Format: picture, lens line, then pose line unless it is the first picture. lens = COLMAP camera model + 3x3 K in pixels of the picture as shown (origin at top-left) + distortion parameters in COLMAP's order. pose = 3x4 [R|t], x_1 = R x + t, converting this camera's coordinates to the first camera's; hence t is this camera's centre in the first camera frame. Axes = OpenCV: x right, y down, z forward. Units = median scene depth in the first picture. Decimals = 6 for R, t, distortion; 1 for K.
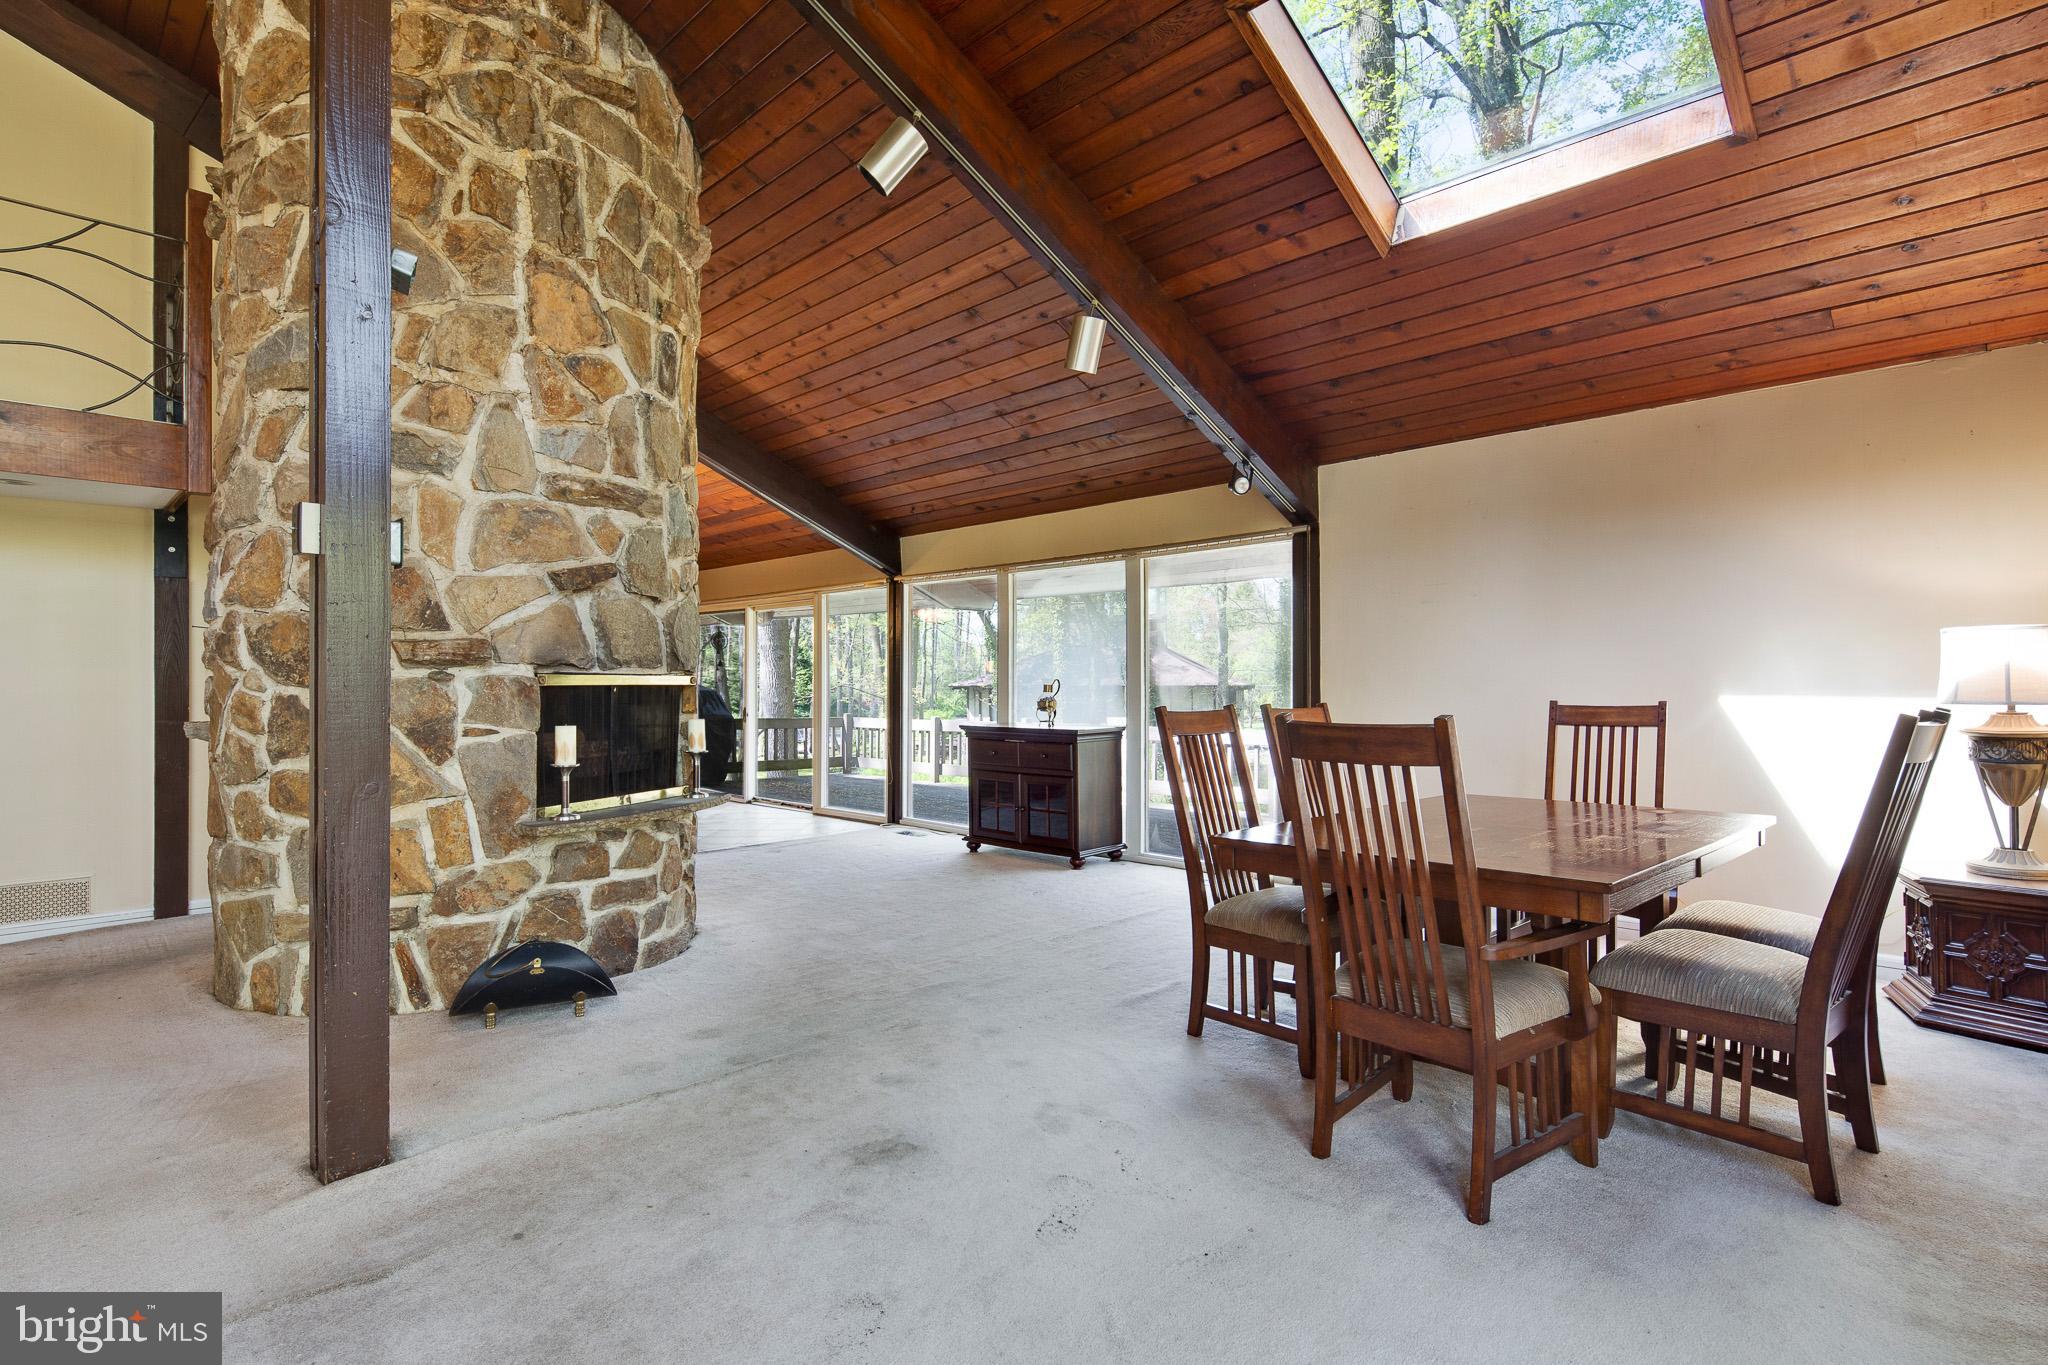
lens RADIAL K [[1012.0, 0, 1028.6], [0, 1012.0, 687.9], [0, 0, 1]] dist [0.003051, -0.002764]
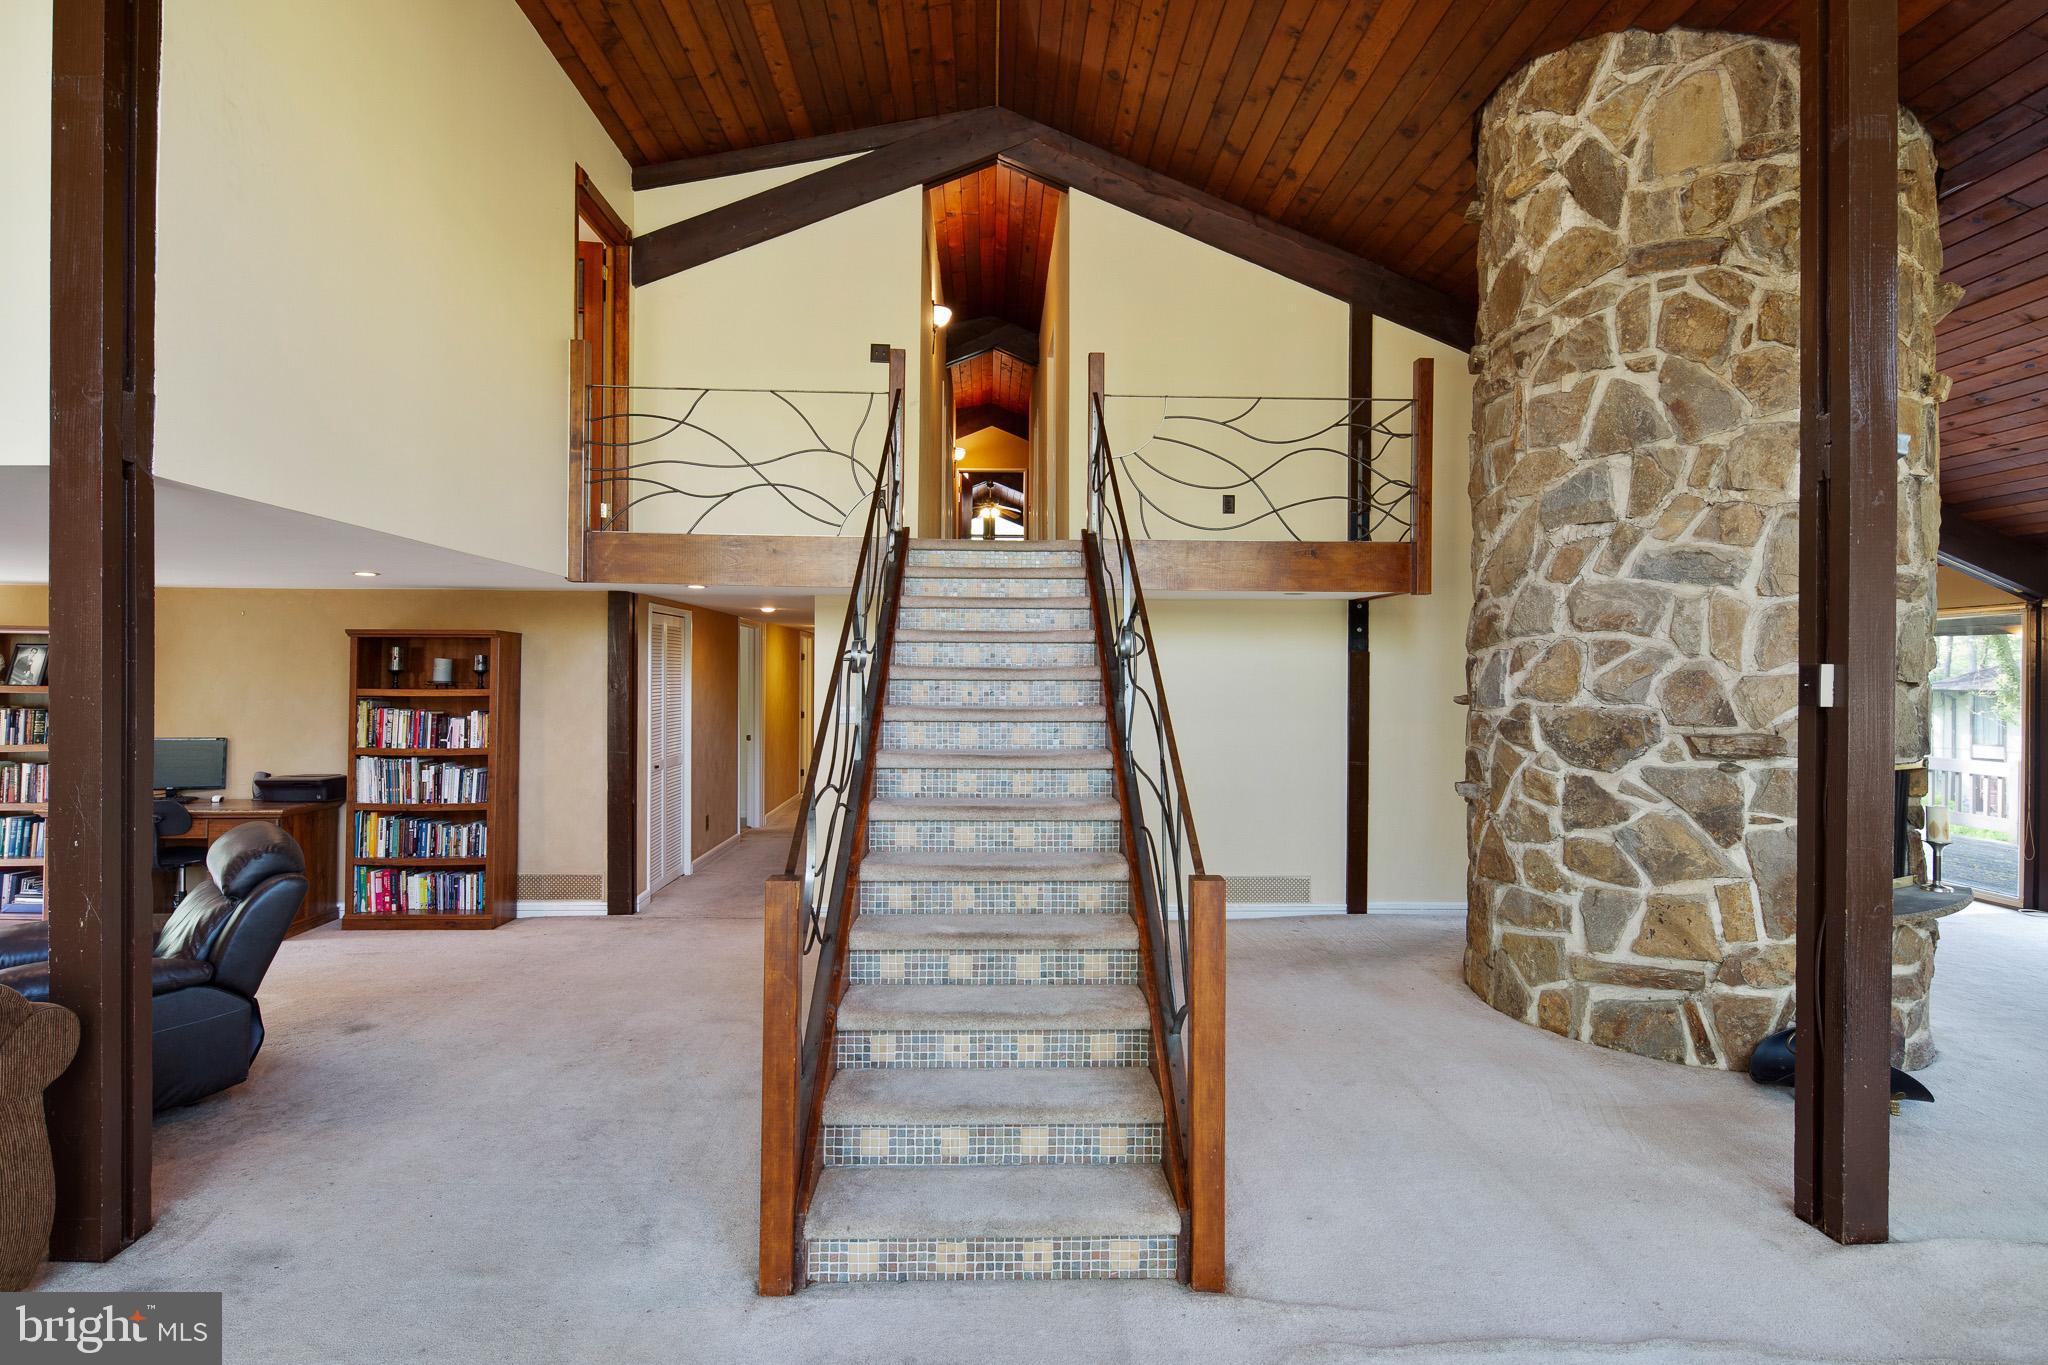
lens RADIAL K [[1012.0, 0, 1024.1], [0, 1012.0, 672.0], [0, 0, 1]] dist [0.003051, -0.002764]
pose [[0.717090, 0.002419, -0.696976, -0.356243], [-0.008290, 0.999953, -0.005058, -0.102419], [0.696931, 0.009405, 0.717076, -0.324527]]
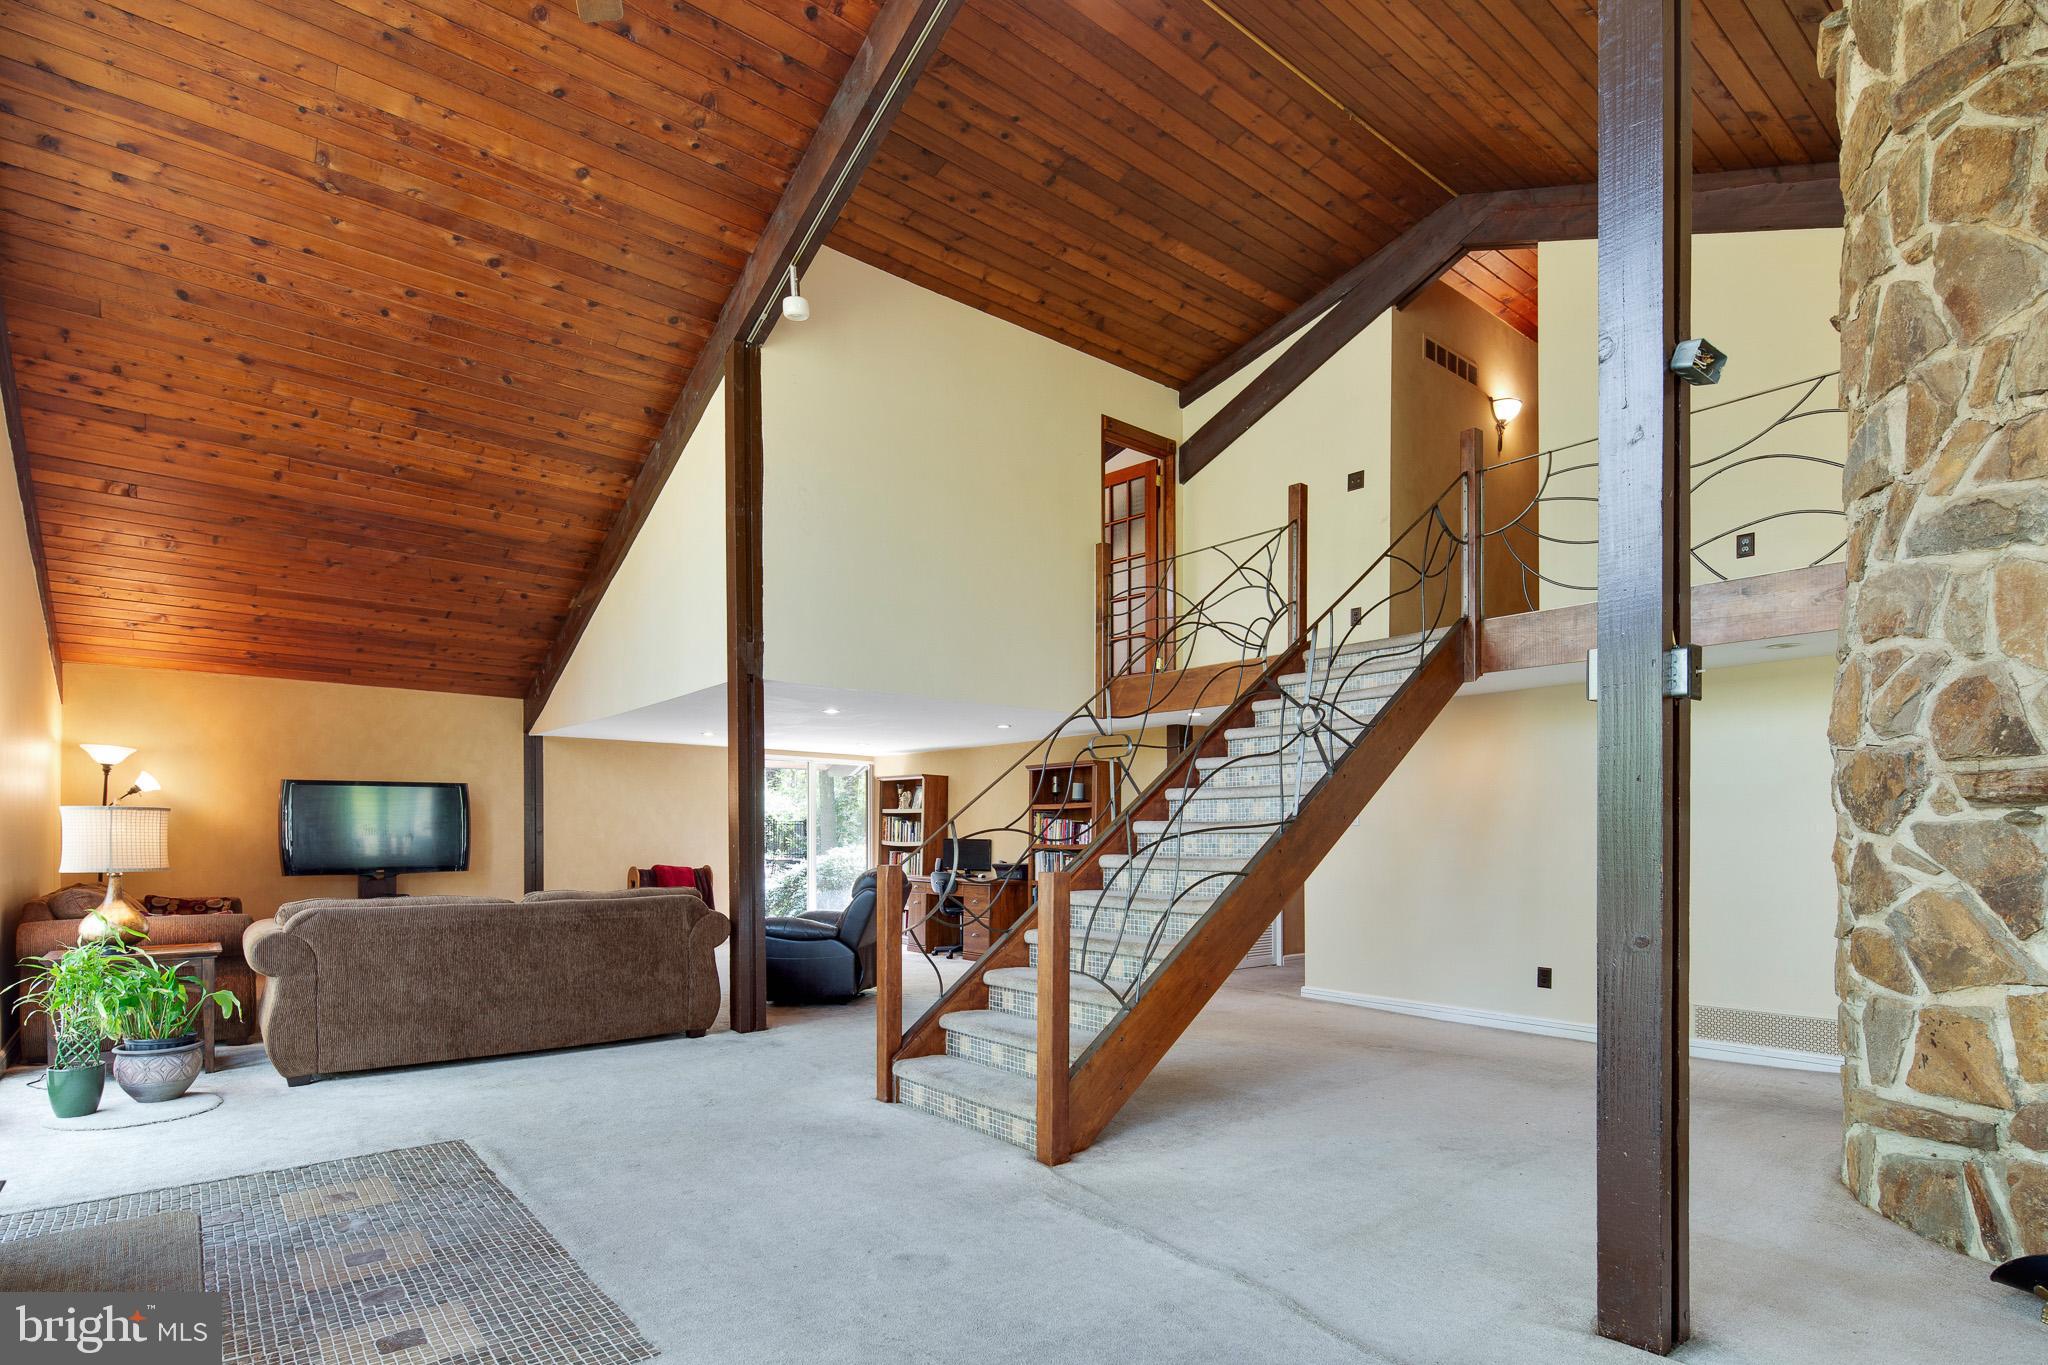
lens RADIAL K [[1012.0, 0, 979.3], [0, 1012.0, 836.9], [0, 0, 1]] dist [0.003051, -0.002764]
pose [[-0.133436, 0.004135, -0.991049, 0.238712], [-0.002192, 0.999988, 0.004467, 0.000243], [0.991055, 0.002769, -0.133425, 0.344597]]
